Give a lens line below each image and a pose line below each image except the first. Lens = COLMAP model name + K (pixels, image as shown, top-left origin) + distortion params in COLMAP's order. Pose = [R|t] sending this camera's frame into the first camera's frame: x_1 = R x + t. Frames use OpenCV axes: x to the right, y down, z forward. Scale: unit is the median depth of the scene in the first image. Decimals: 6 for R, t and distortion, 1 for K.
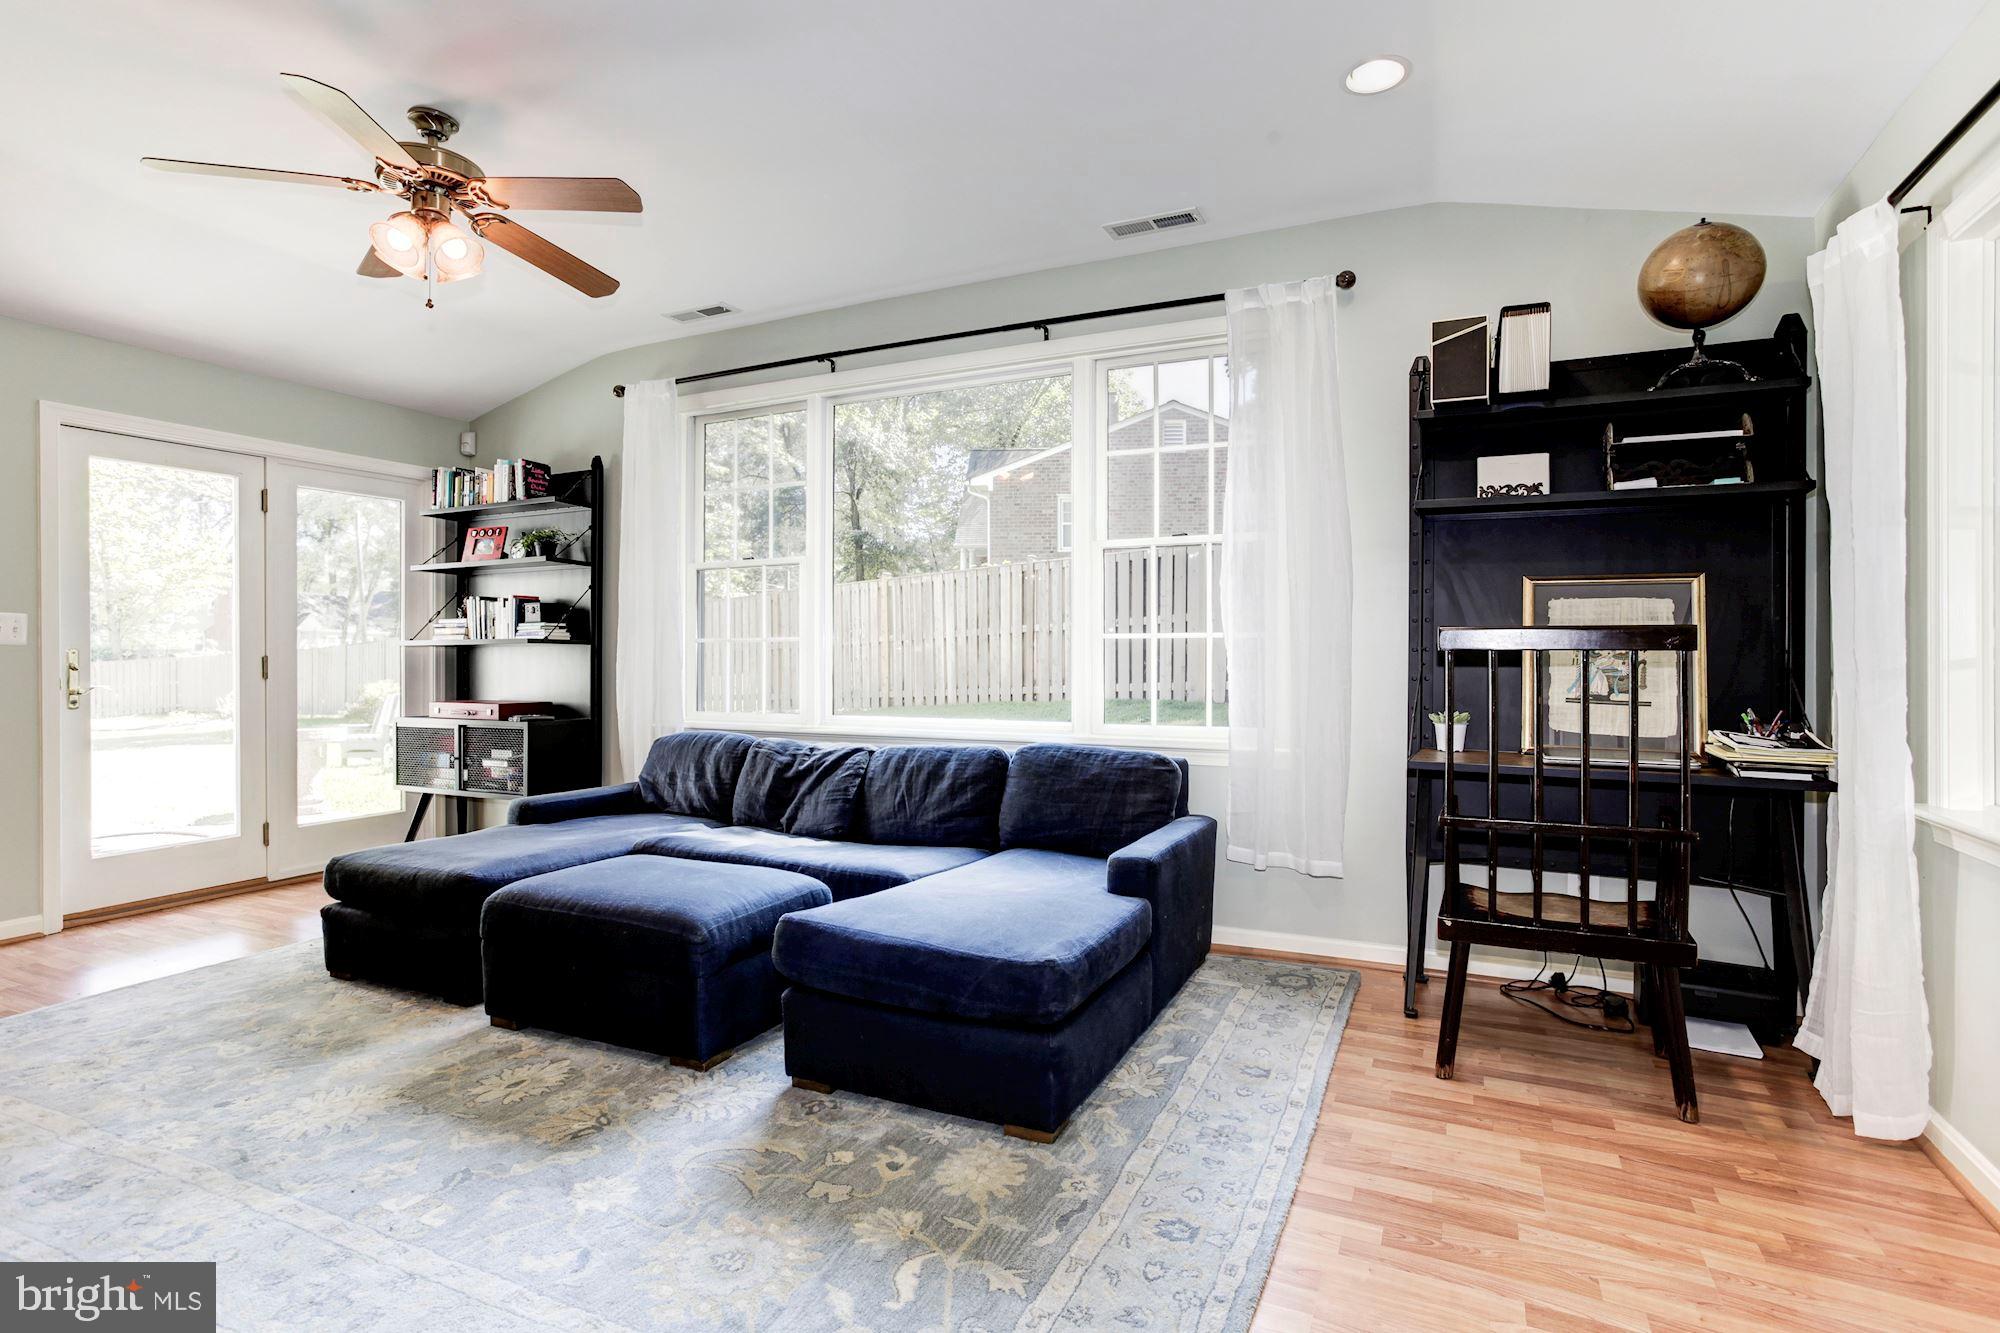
lens RADIAL K [[986.0, 0, 995.9], [0, 986.0, 651.0], [0, 0, 1]] dist [-0.031990, 0.007769]
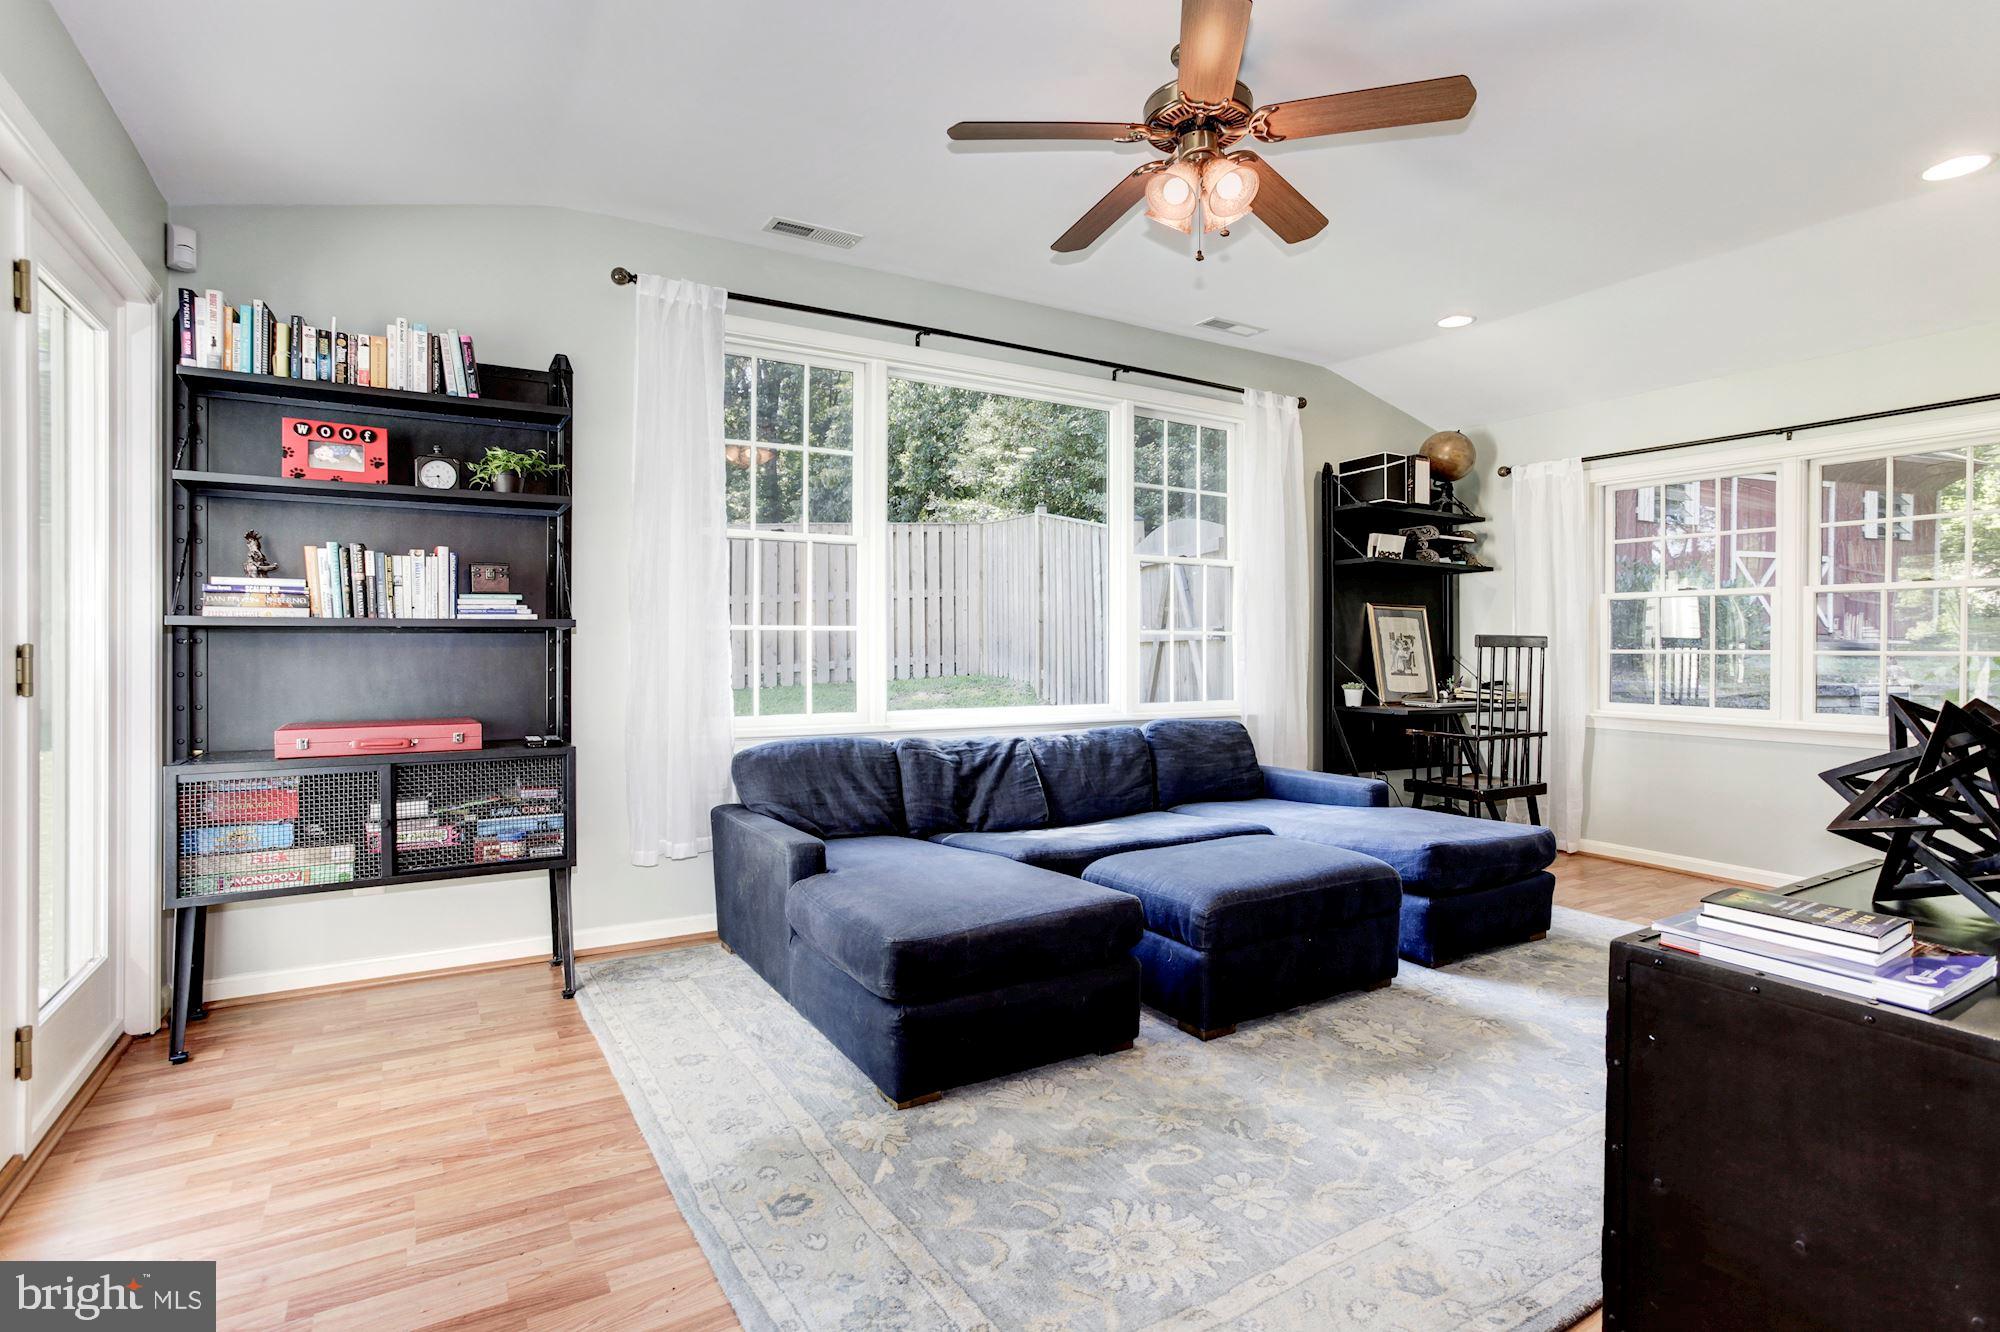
lens RADIAL K [[986.0, 0, 981.6], [0, 986.0, 655.9], [0, 0, 1]] dist [-0.031990, 0.007769]
pose [[0.561192, -0.004855, 0.827671, -1.035322], [-0.006809, 0.999922, 0.010482, 0.002828], [-0.827658, -0.011518, 0.561115, 0.475060]]
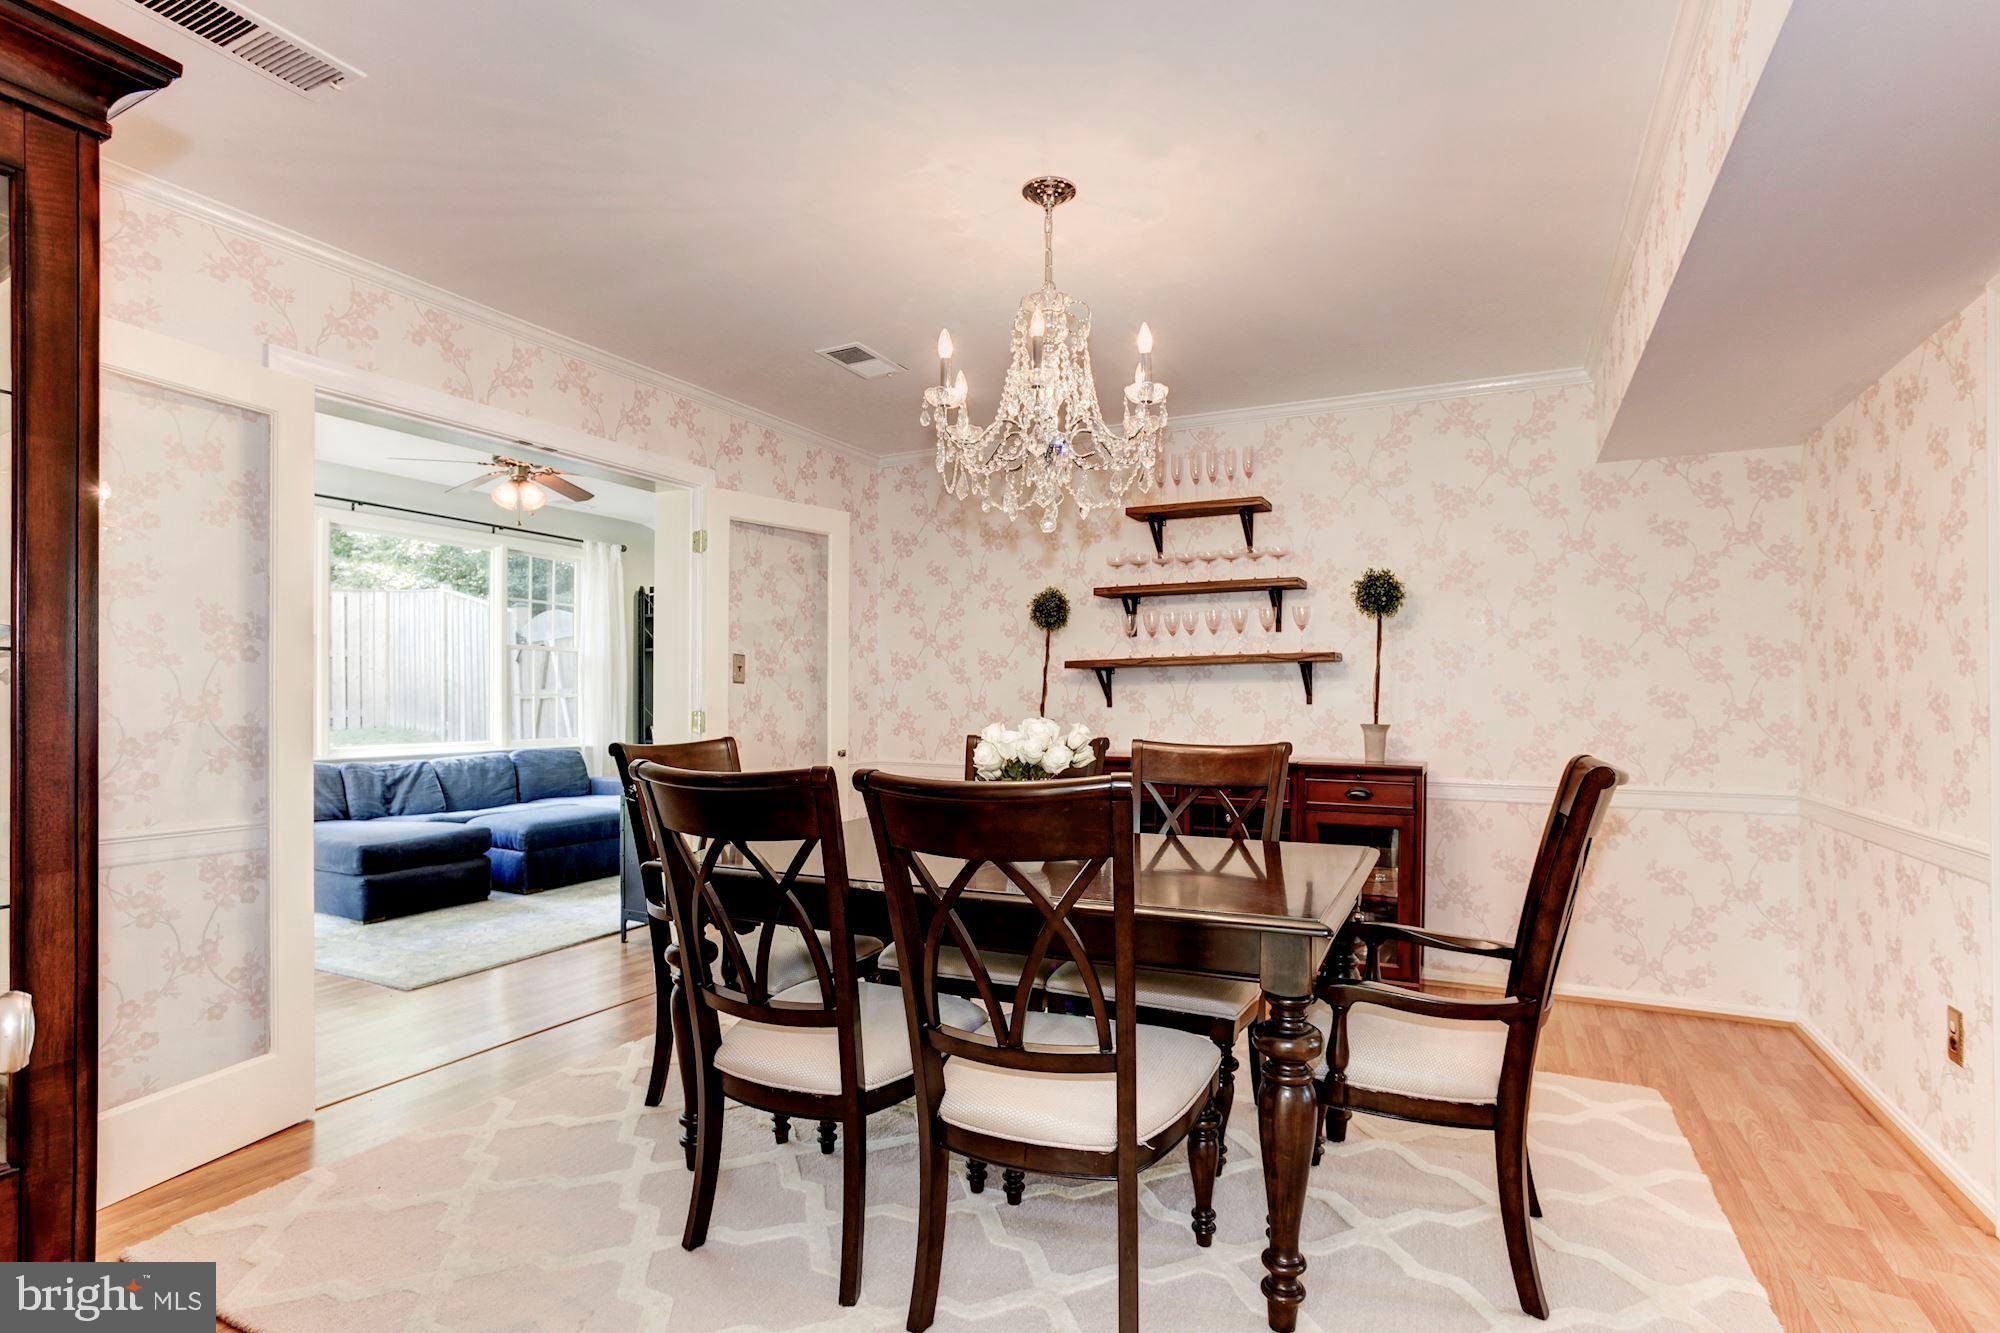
lens RADIAL K [[986.0, 0, 938.5], [0, 986.0, 693.0], [0, 0, 1]] dist [-0.031990, 0.007769]
pose [[0.075659, 0.004691, 0.997123, -1.743465], [-0.000832, 0.999989, -0.004641, -0.010021], [-0.997133, -0.000478, 0.075662, 0.030234]]
